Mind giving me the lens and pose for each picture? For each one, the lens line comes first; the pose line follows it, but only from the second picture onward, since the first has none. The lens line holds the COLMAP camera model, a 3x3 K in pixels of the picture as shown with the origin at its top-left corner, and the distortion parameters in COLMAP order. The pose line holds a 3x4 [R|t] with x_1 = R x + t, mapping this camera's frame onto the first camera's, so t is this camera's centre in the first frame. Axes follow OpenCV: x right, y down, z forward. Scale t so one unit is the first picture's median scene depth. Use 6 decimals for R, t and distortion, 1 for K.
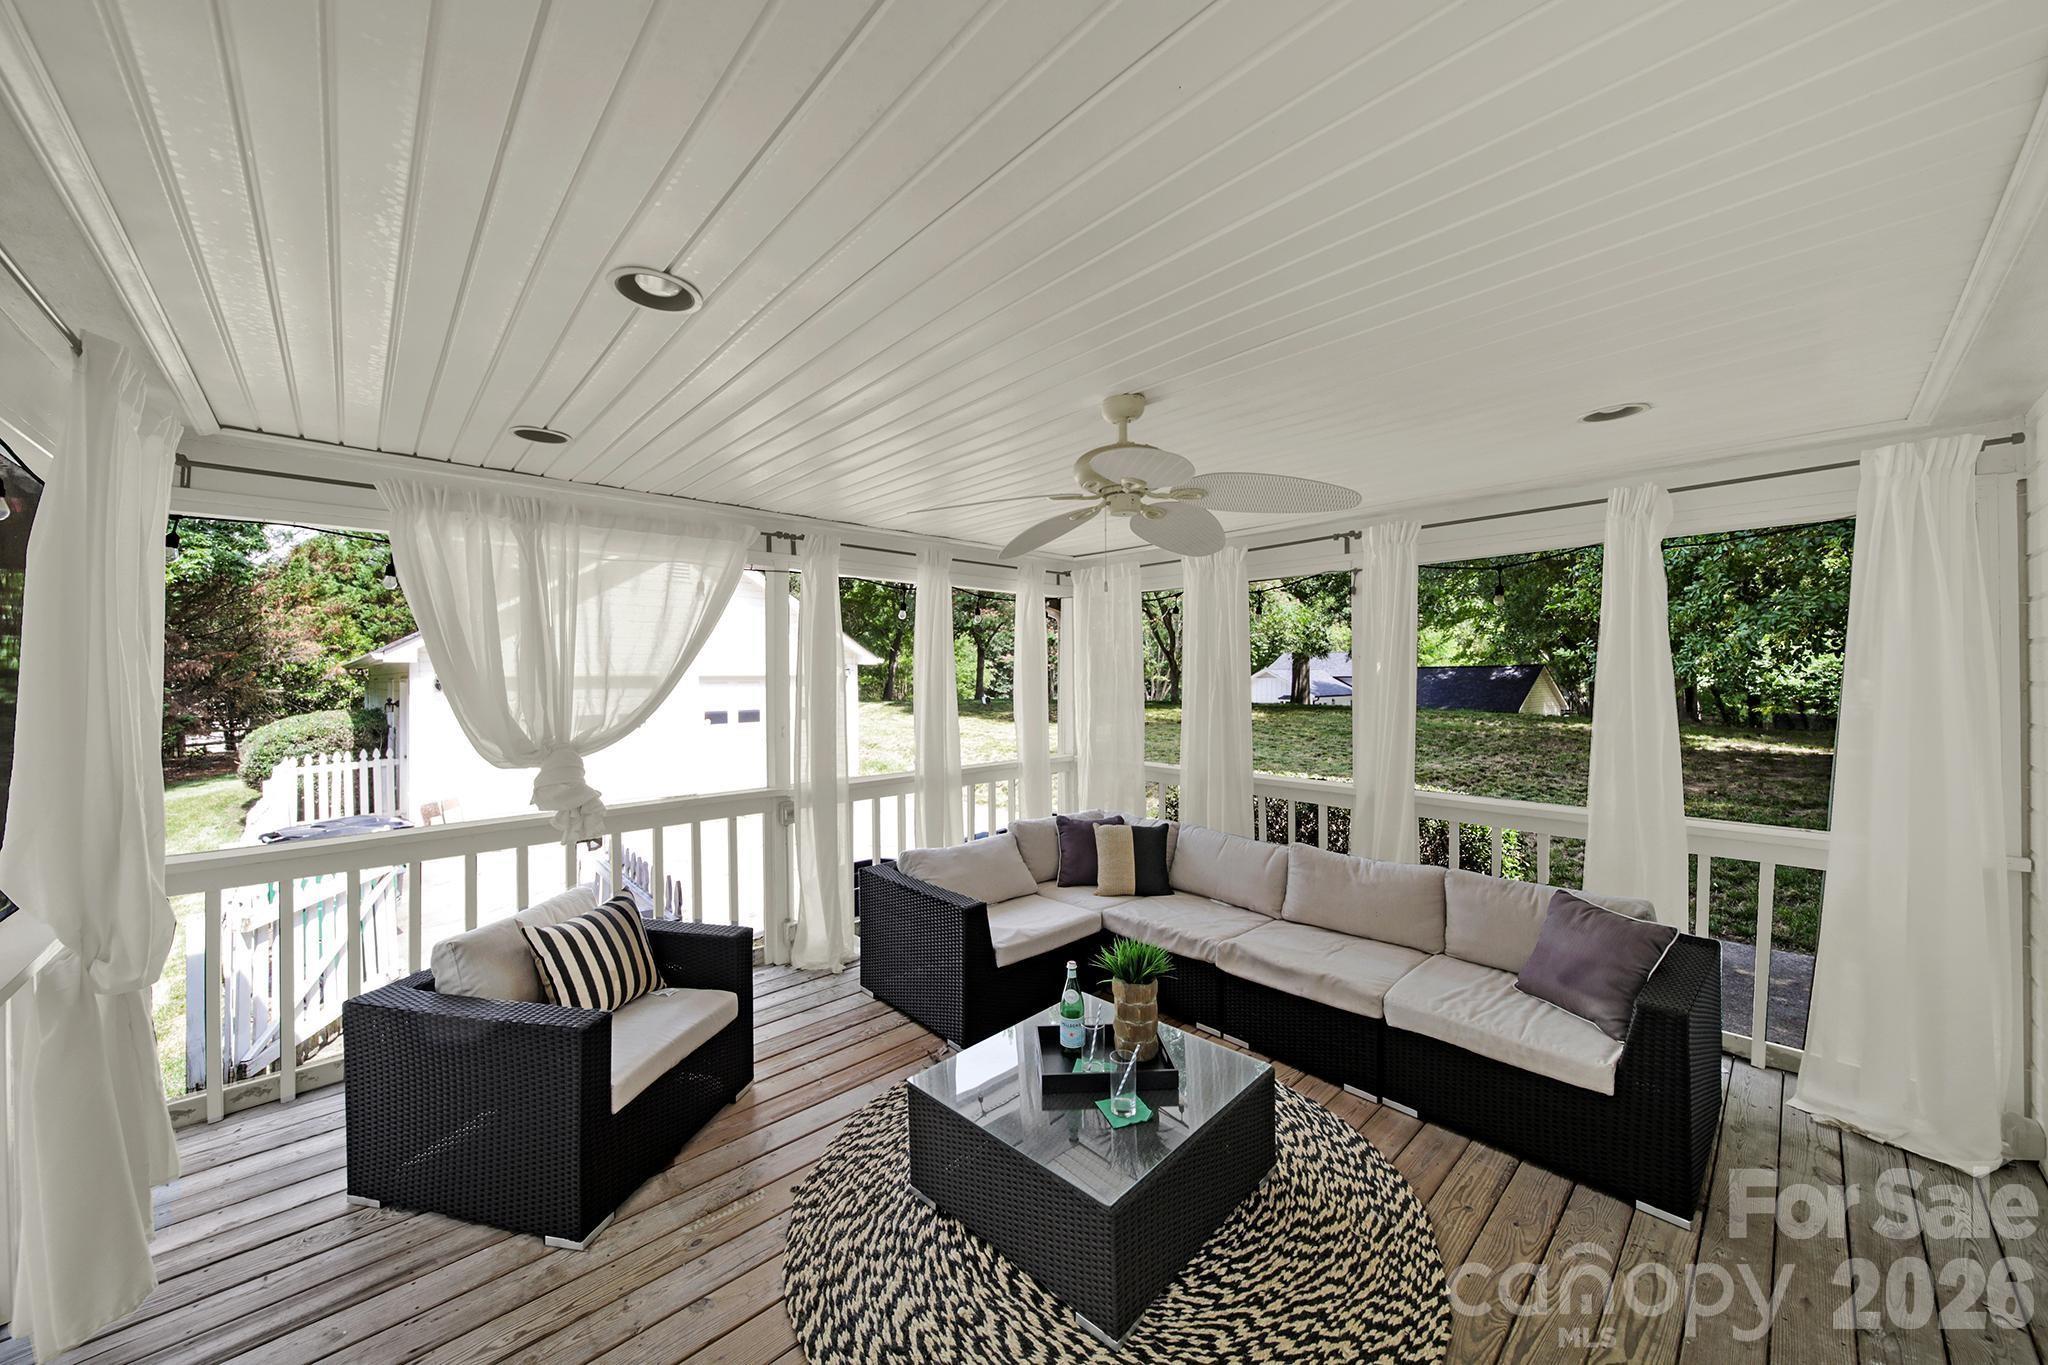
lens RADIAL K [[739.9, 0, 1017.0], [0, 739.9, 673.2], [0, 0, 1]] dist [-0.000743, -0.000148]
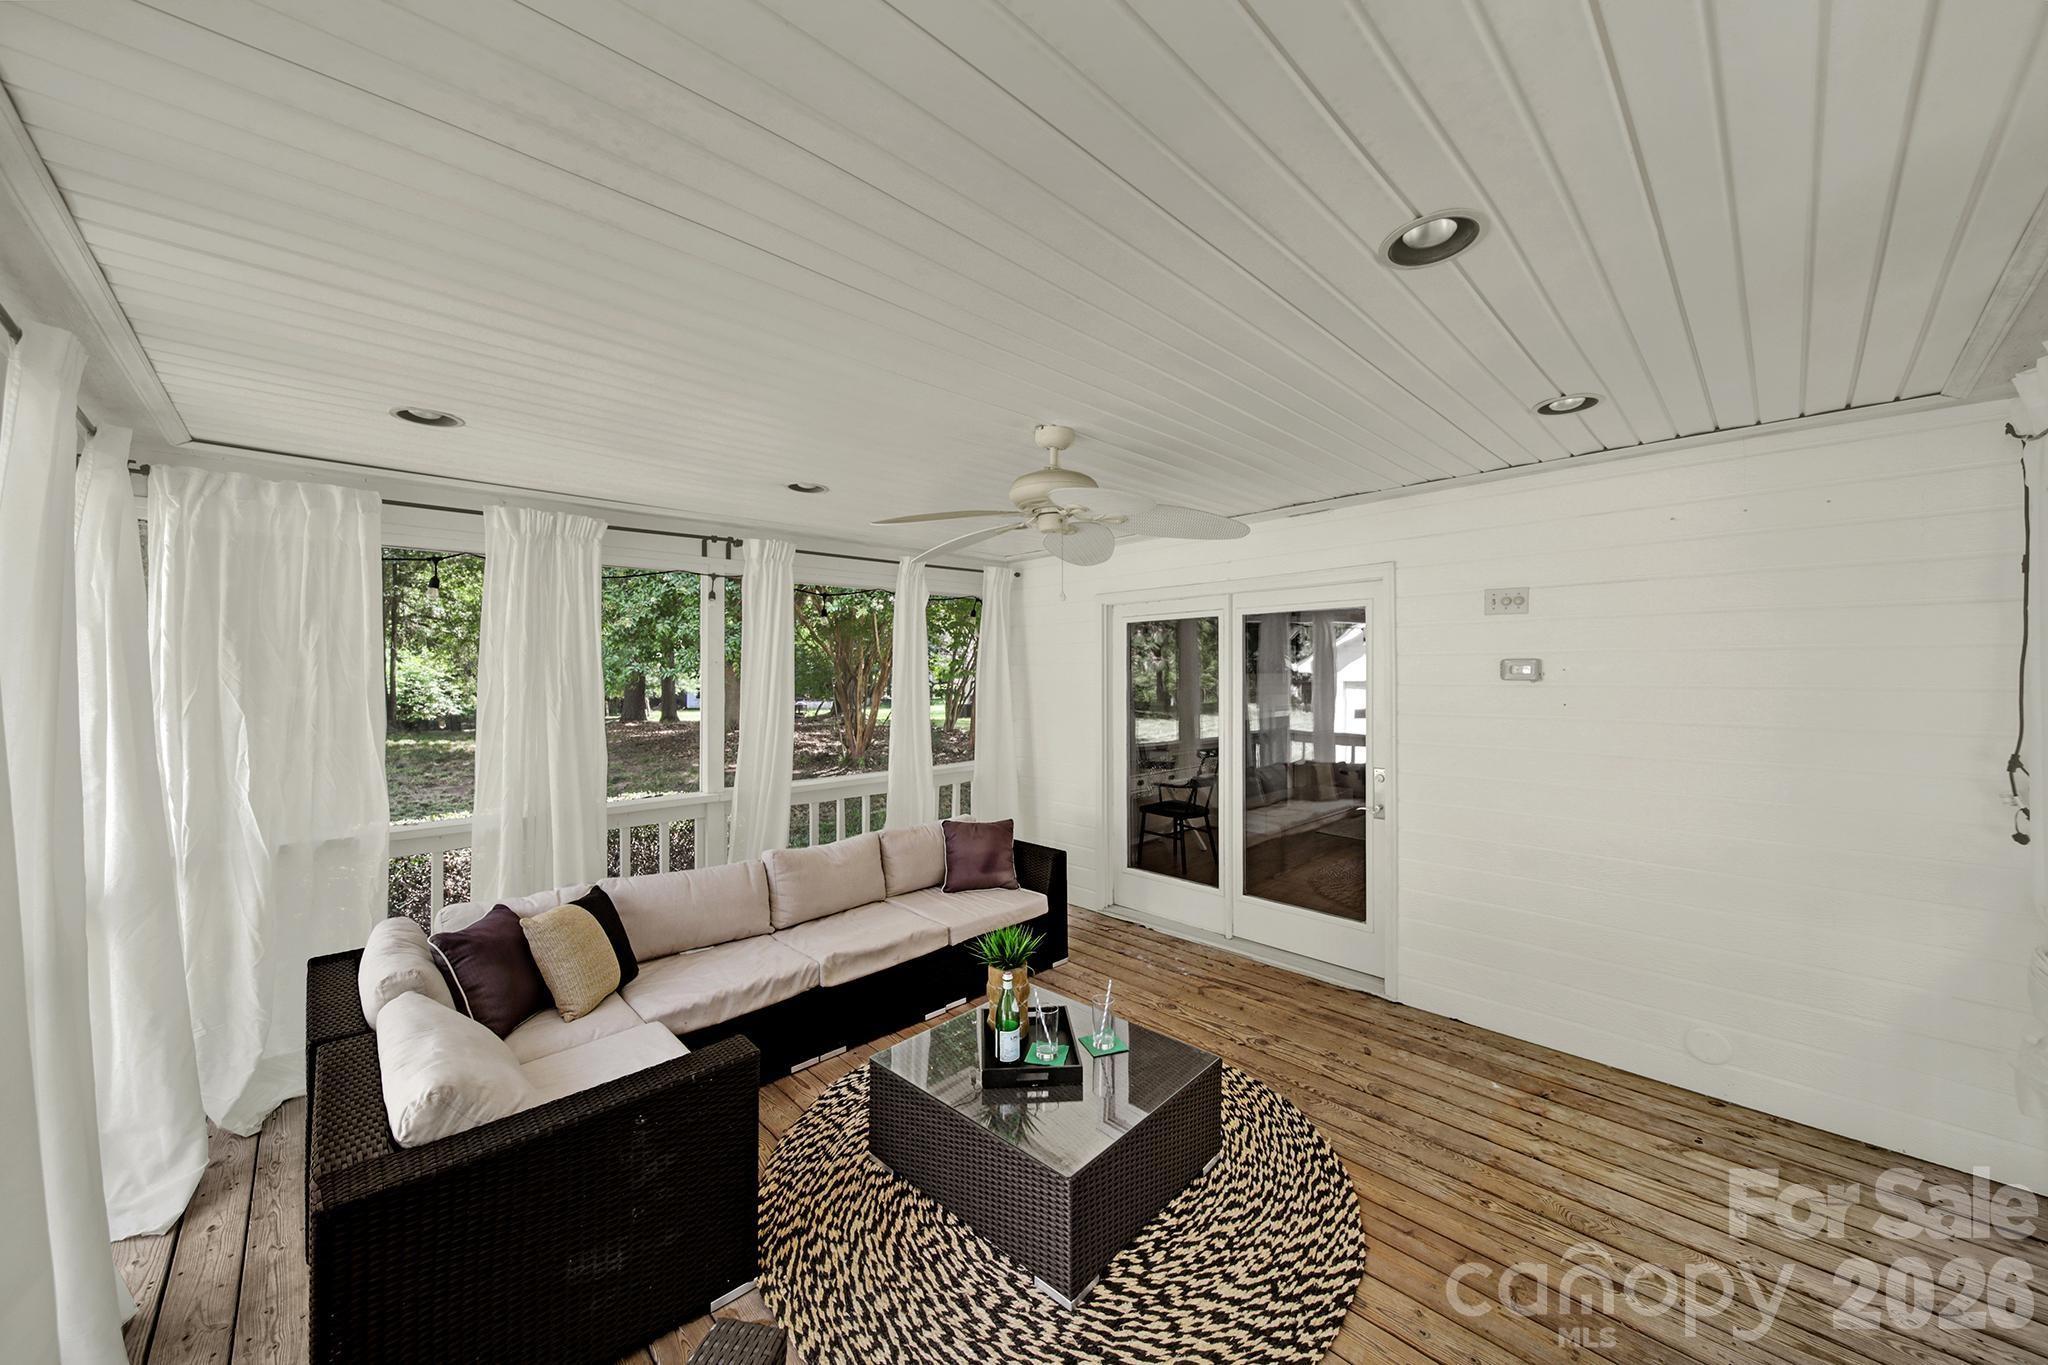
lens RADIAL K [[744.5, 0, 1027.1], [0, 744.5, 667.6], [0, 0, 1]] dist [0.000316, -0.000051]
pose [[-0.035509, 0.015966, 0.999242, -1.085075], [0.004496, 0.999865, -0.015816, 0.007206], [-0.999359, 0.003931, -0.035576, 1.199205]]
